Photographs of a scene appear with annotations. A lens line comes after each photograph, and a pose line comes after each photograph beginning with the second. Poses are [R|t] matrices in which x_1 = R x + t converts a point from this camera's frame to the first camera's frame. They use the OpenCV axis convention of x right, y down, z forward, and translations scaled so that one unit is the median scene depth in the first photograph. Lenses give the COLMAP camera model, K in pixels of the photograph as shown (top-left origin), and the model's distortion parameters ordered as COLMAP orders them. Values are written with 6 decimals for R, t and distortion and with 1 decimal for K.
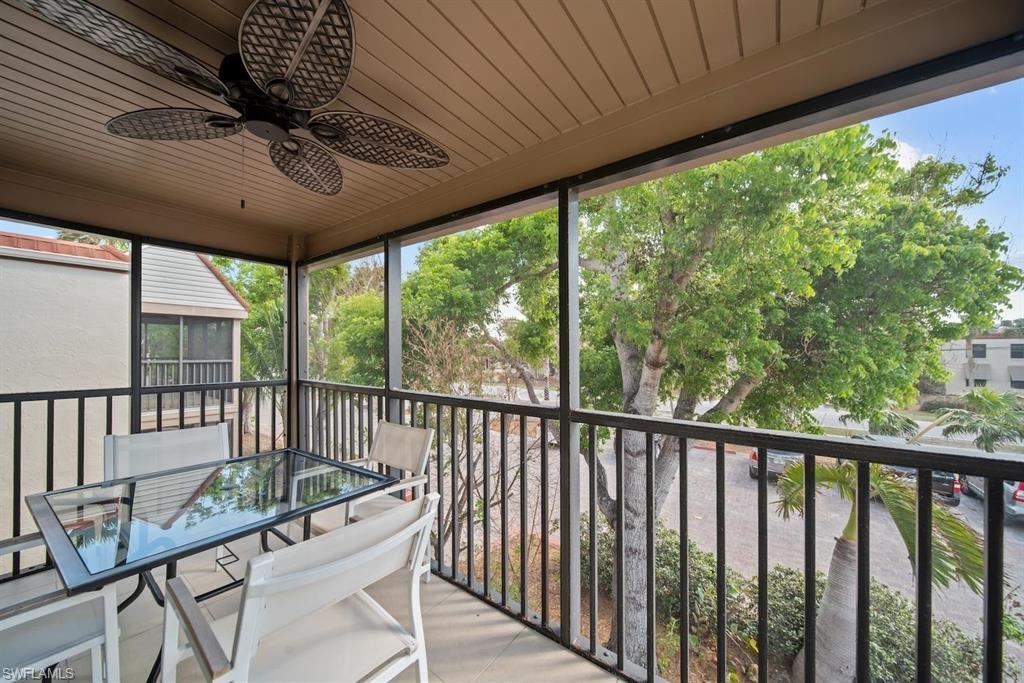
lens RADIAL K [[361.3, 0, 509.0], [0, 361.3, 340.8], [0, 0, 1]] dist [-0.002328, -0.000493]
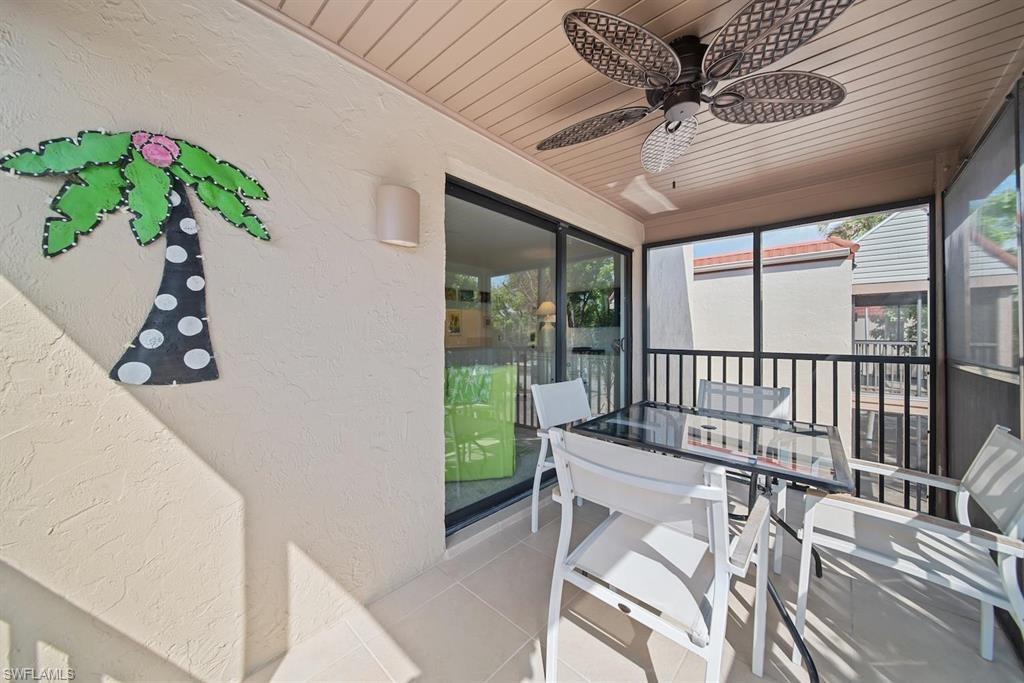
lens RADIAL K [[366.5, 0, 508.1], [0, 366.5, 329.3], [0, 0, 1]] dist [-0.001307, -0.000340]
pose [[-0.106468, -0.022649, -0.994058, 0.290730], [0.024654, 0.999373, -0.025411, 0.067242], [0.994010, -0.027213, -0.105843, 0.314576]]
